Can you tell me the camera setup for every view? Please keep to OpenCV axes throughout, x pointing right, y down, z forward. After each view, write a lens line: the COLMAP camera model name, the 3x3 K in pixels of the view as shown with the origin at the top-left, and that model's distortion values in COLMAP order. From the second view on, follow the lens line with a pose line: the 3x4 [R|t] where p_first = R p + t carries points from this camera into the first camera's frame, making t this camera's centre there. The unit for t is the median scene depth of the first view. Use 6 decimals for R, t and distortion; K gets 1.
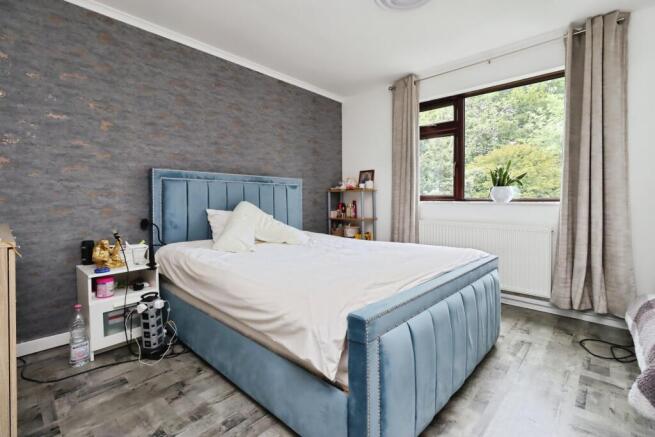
lens RADIAL K [[304.3, 0, 323.0], [0, 304.3, 213.0], [0, 0, 1]] dist [0.000388, -0.001171]
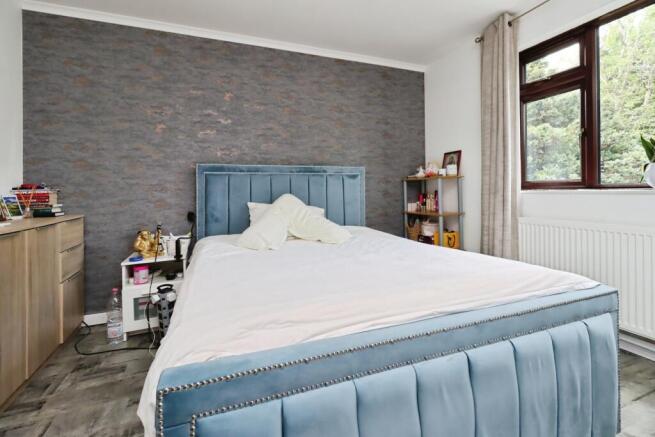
lens RADIAL K [[304.3, 0, 327.6], [0, 304.3, 197.6], [0, 0, 1]] dist [0.000388, -0.001171]
pose [[0.900881, -0.007787, -0.433997, 0.273683], [-0.000763, 0.999809, -0.019523, -0.009011], [0.434066, 0.017919, 0.900703, 0.223726]]
